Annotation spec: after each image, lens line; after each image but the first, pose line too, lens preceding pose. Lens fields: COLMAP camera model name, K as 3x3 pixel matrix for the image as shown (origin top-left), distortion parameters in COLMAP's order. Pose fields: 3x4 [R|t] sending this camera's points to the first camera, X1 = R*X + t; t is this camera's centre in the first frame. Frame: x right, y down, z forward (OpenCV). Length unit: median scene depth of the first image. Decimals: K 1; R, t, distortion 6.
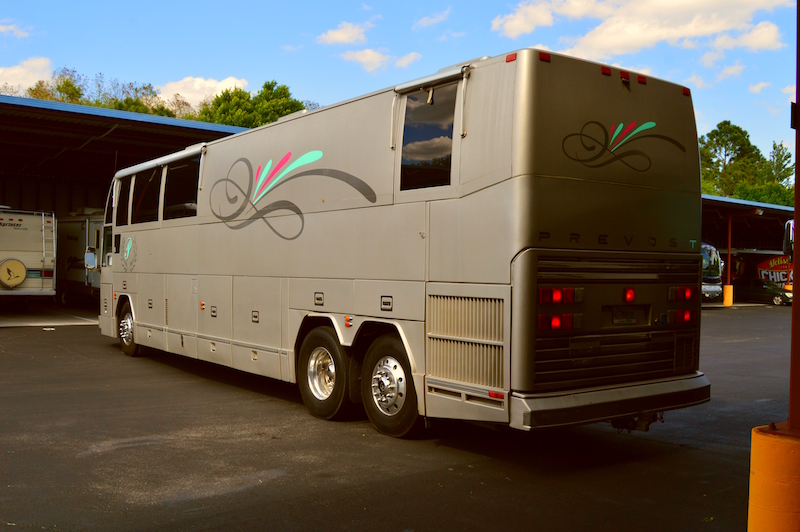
lens RADIAL K [[798.6, 0, 363.1], [0, 798.6, 265.1], [0, 0, 1]] dist [-0.013219, -0.011956]
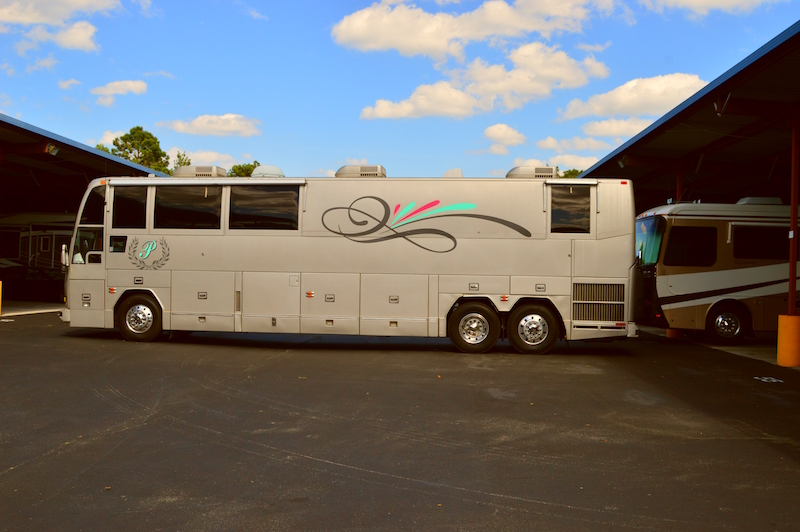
lens RADIAL K [[798.6, 0, 363.1], [0, 798.6, 265.1], [0, 0, 1]] dist [-0.013219, -0.011956]
pose [[0.680253, 0.000184, 0.732978, -1.464544], [-0.012536, 0.999857, 0.011384, -0.022584], [-0.732871, -0.016933, 0.680157, -0.035216]]
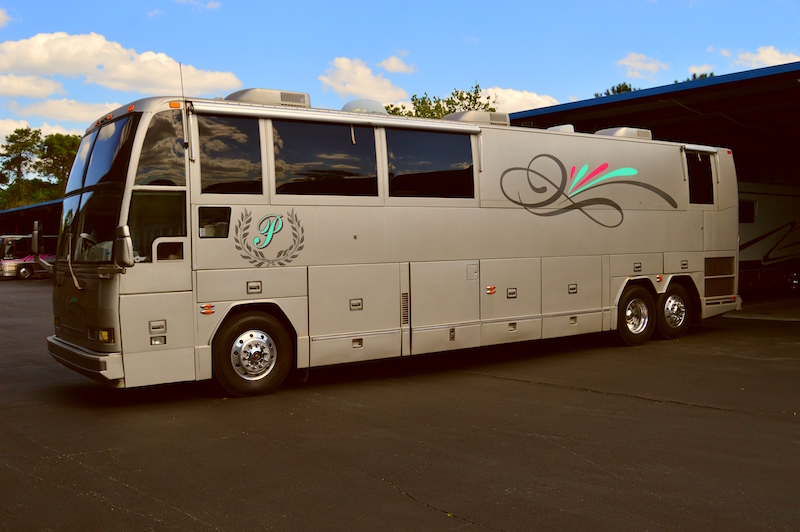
lens RADIAL K [[798.6, 0, 363.1], [0, 798.6, 265.1], [0, 0, 1]] dist [-0.013219, -0.011956]
pose [[0.001903, -0.047666, 0.998862, -1.493480], [0.006845, 0.998841, 0.047652, -0.035927], [-0.999975, 0.006746, 0.002227, 1.443564]]
